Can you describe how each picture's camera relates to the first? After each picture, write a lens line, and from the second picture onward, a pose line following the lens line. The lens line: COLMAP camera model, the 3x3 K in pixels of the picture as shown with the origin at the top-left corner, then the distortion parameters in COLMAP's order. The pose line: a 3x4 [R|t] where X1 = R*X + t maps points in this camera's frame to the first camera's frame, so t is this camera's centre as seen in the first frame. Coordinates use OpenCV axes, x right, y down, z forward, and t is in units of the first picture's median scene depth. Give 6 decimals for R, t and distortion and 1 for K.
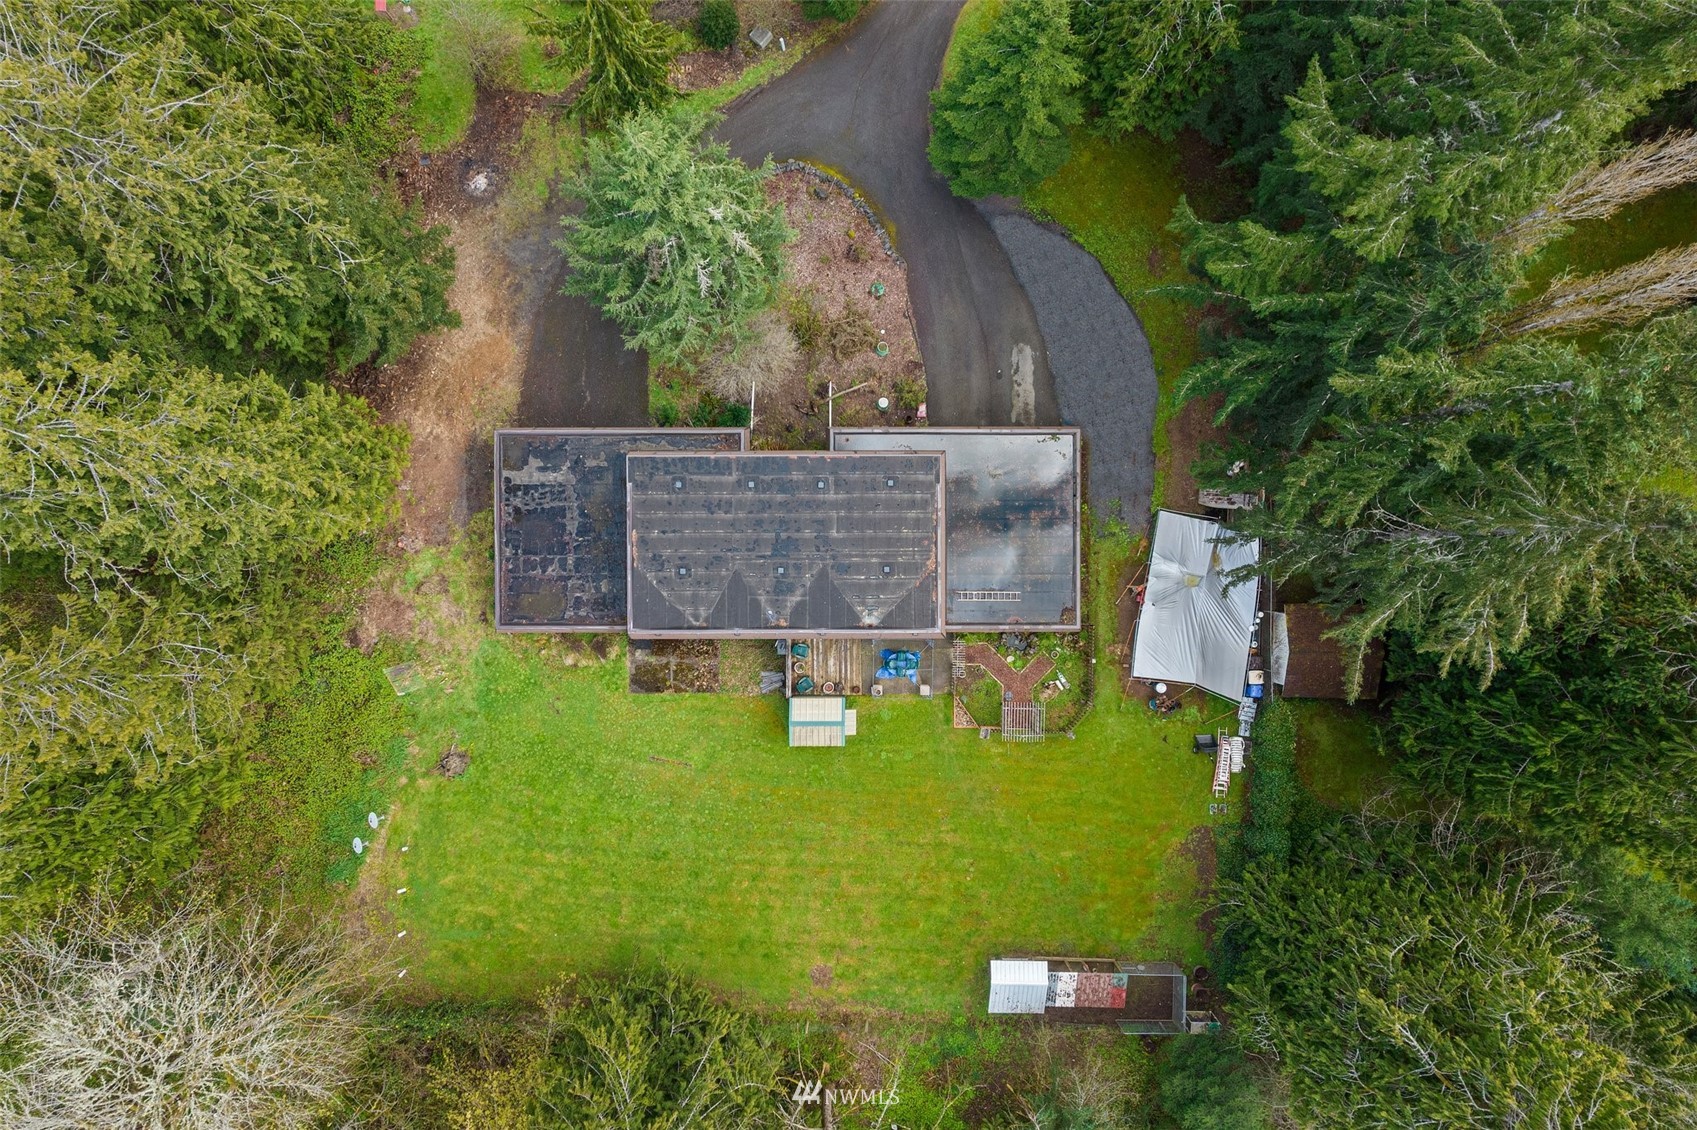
lens RADIAL K [[1107.3, 0, 848.5], [0, 1107.3, 565.0], [0, 0, 1]] dist [-0.033268, 0.001660]
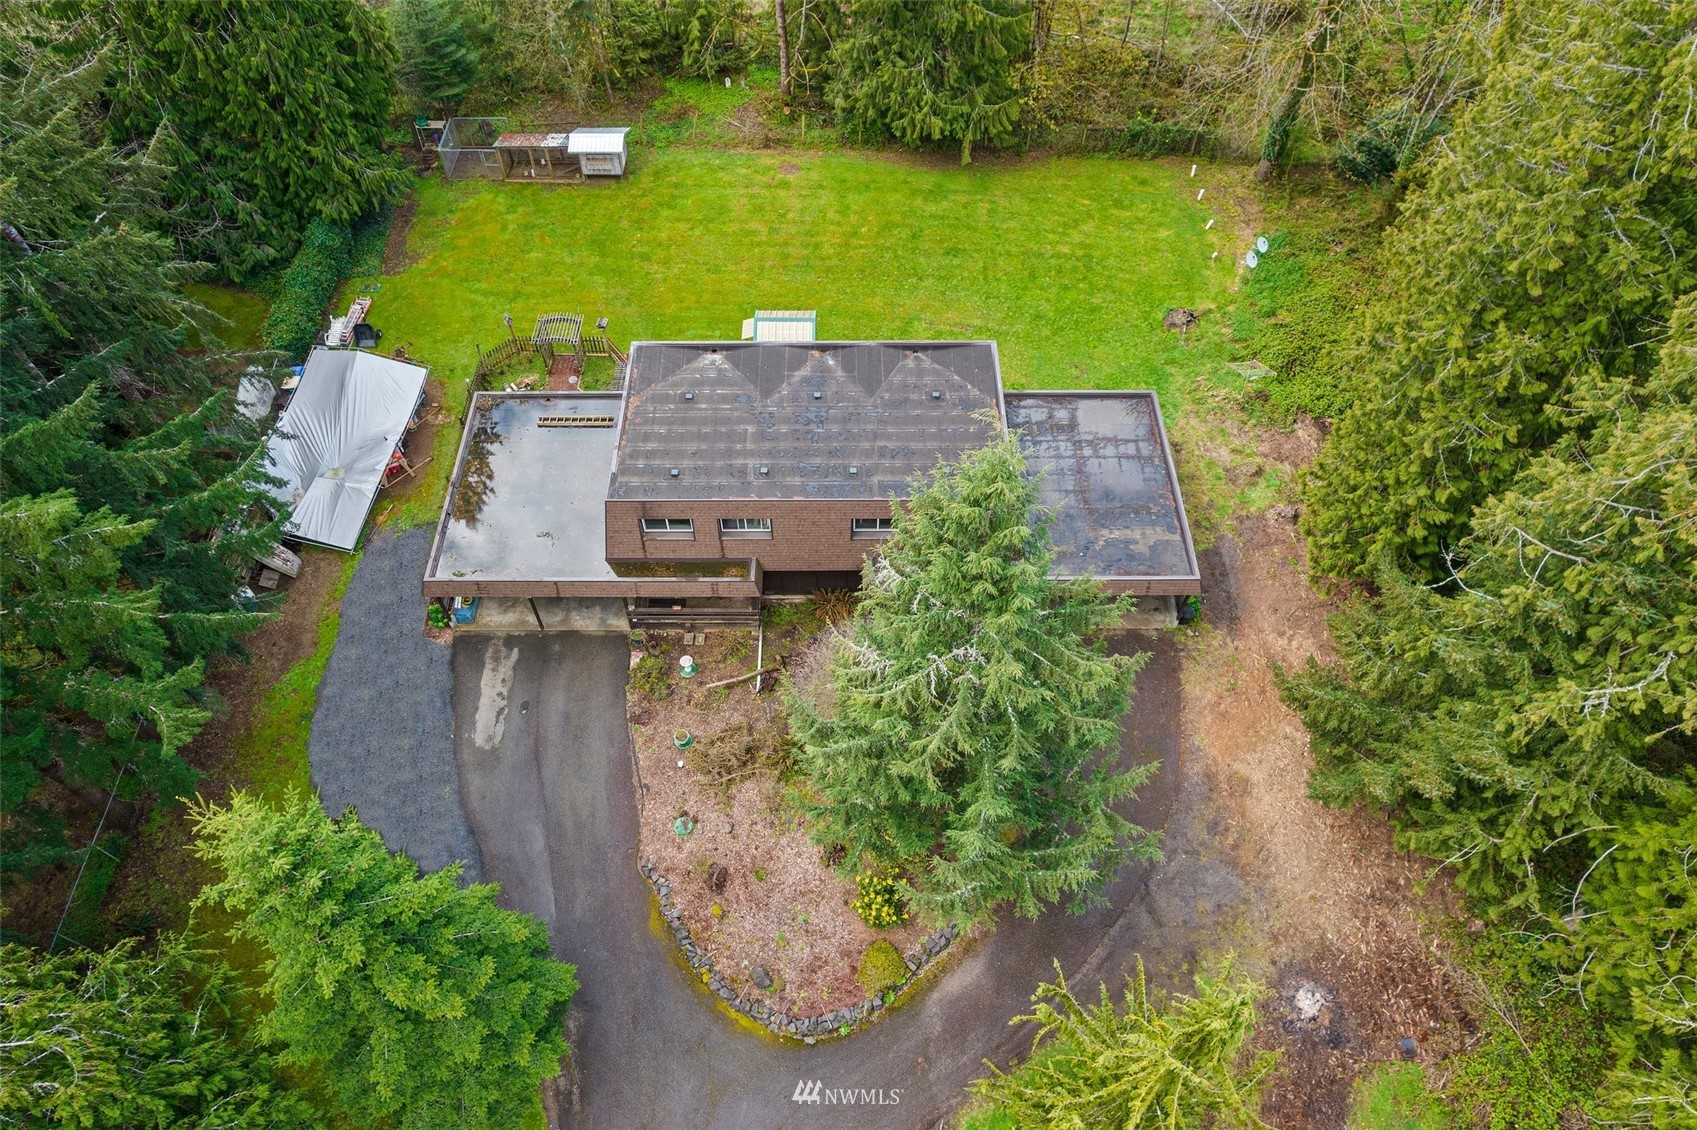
lens RADIAL K [[1107.3, 0, 848.5], [0, 1107.3, 565.0], [0, 0, 1]] dist [-0.033268, 0.001660]
pose [[-0.999959, -0.001226, -0.008917, -0.069901], [-0.004146, -0.816646, 0.577125, -0.520511], [-0.007990, 0.577138, 0.816607, 0.360451]]
